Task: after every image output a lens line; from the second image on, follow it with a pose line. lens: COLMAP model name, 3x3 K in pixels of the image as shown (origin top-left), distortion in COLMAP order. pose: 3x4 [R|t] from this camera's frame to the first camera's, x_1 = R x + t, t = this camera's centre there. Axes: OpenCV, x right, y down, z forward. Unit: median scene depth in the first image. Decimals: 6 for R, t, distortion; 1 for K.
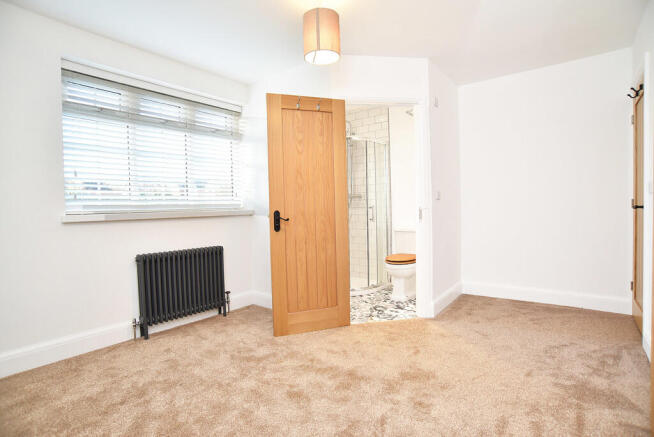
lens RADIAL K [[336.3, 0, 328.7], [0, 336.3, 216.0], [0, 0, 1]] dist [-0.111117, 0.067062]
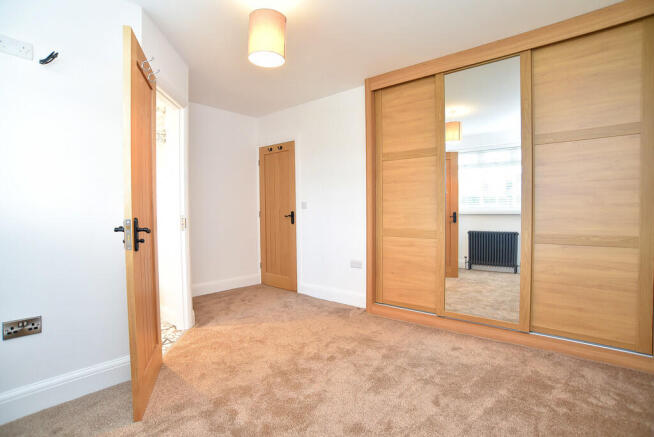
lens RADIAL K [[336.3, 0, 328.7], [0, 336.3, 216.0], [0, 0, 1]] dist [-0.111117, 0.067062]
pose [[0.046609, 0.013768, 0.998818, -0.863839], [0.041677, 0.999008, -0.015715, 0.021966], [-0.998043, 0.042360, 0.045989, 0.732427]]
